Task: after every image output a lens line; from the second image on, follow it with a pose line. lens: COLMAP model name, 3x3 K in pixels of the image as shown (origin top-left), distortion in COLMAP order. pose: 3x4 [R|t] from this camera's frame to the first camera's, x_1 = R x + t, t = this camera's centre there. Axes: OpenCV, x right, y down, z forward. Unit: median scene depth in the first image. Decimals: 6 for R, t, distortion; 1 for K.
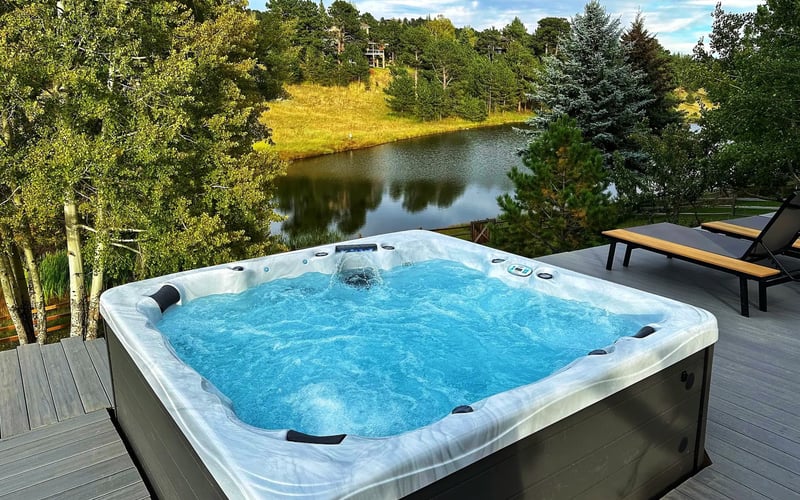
lens RADIAL K [[573.3, 0, 400.4], [0, 573.3, 222.2], [0, 0, 1]] dist [0.179657, -0.270345]
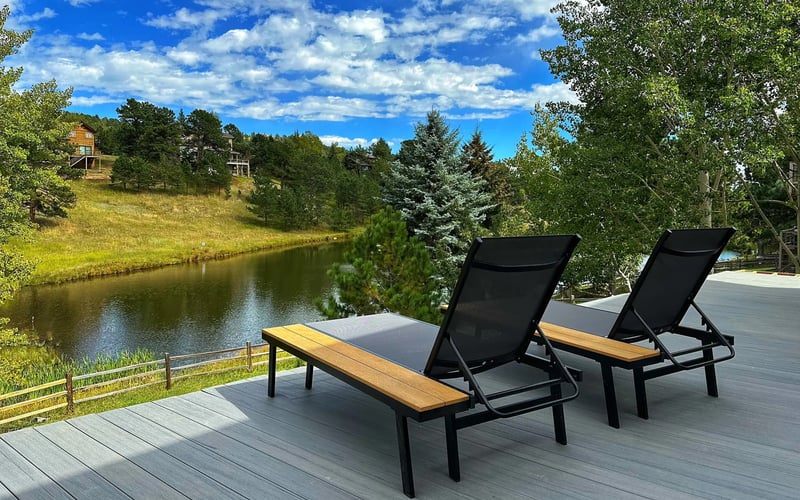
lens RADIAL K [[573.3, 0, 400.4], [0, 573.3, 222.2], [0, 0, 1]] dist [0.179657, -0.270345]
pose [[0.978352, 0.013405, 0.206512, 0.064660], [0.027219, 0.980896, -0.192619, 0.006803], [-0.205149, 0.194070, 0.959297, 0.081108]]
